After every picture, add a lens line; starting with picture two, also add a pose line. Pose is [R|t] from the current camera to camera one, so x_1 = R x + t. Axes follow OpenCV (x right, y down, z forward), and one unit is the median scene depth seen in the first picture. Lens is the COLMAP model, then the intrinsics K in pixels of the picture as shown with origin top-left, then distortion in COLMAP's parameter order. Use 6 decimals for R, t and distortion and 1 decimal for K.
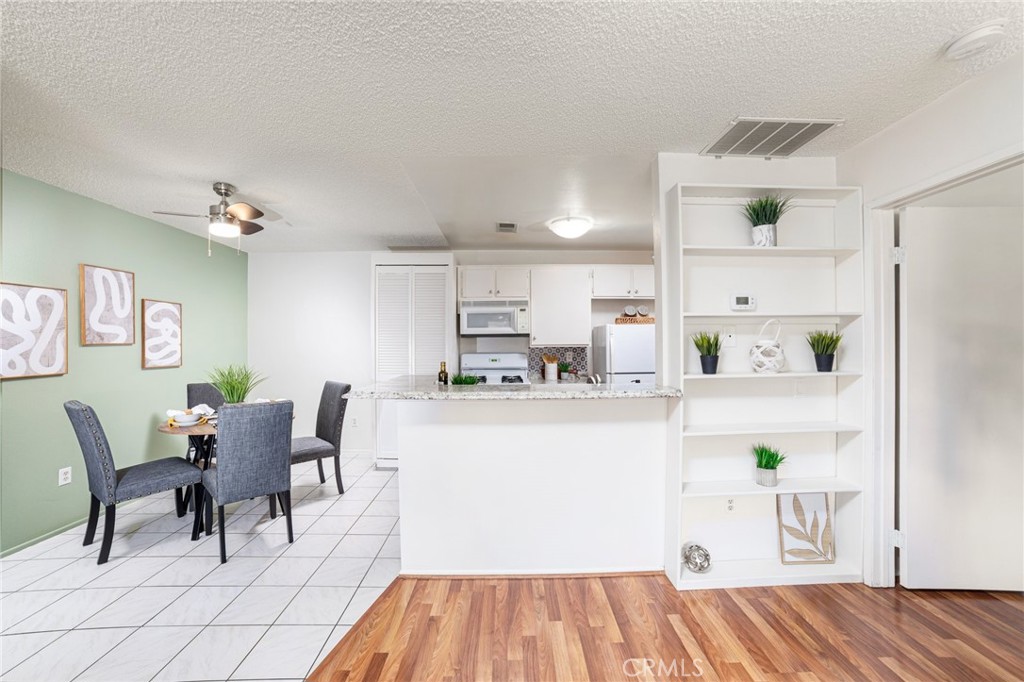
lens RADIAL K [[406.7, 0, 511.7], [0, 406.7, 344.2], [0, 0, 1]] dist [-0.057642, 0.017324]
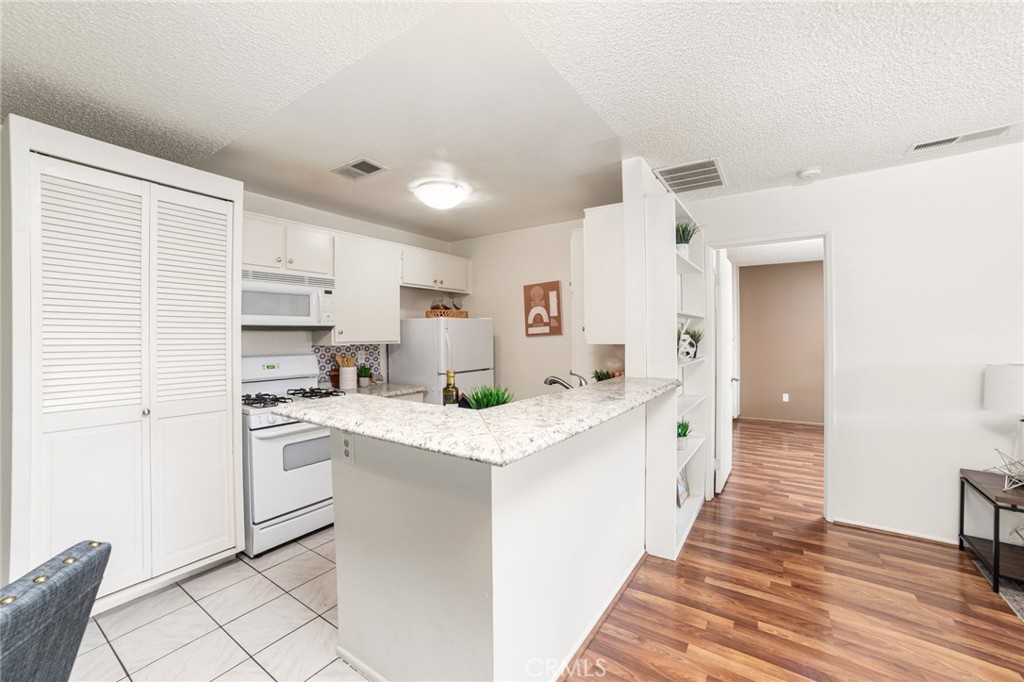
lens RADIAL K [[406.7, 0, 509.0], [0, 406.7, 339.4], [0, 0, 1]] dist [-0.057642, 0.017324]
pose [[0.575118, -0.006998, 0.818041, -0.492964], [0.008870, 0.999958, 0.002318, -0.002340], [-0.818023, 0.005923, 0.575156, 0.480293]]
